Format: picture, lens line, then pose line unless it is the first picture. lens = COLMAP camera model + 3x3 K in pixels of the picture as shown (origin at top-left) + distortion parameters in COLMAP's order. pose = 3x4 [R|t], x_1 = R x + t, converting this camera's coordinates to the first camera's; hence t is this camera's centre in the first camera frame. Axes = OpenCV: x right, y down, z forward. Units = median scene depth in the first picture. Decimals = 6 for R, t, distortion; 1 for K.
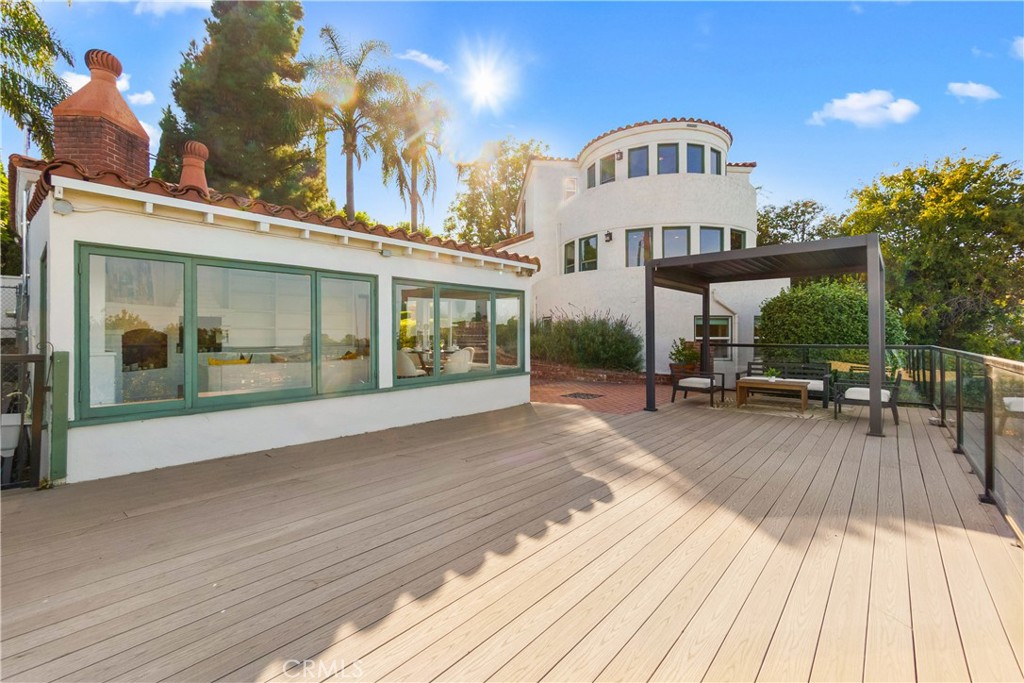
lens RADIAL K [[448.2, 0, 511.0], [0, 448.2, 342.4], [0, 0, 1]] dist [-0.004190, -0.000599]
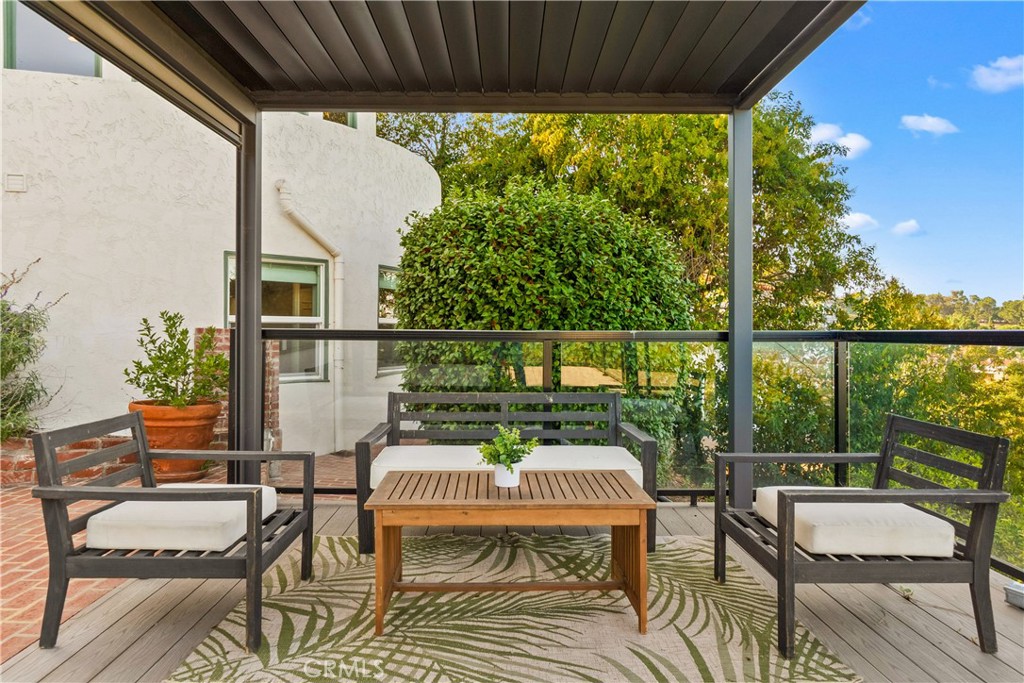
lens RADIAL K [[711.5, 0, 508.4], [0, 711.5, 319.4], [0, 0, 1]] dist [-0.002023, 0.002657]
pose [[0.748203, 0.015539, 0.663288, 0.228234], [0.006384, 0.999511, -0.030617, 0.009631], [-0.663440, 0.027142, 0.747737, 0.488929]]
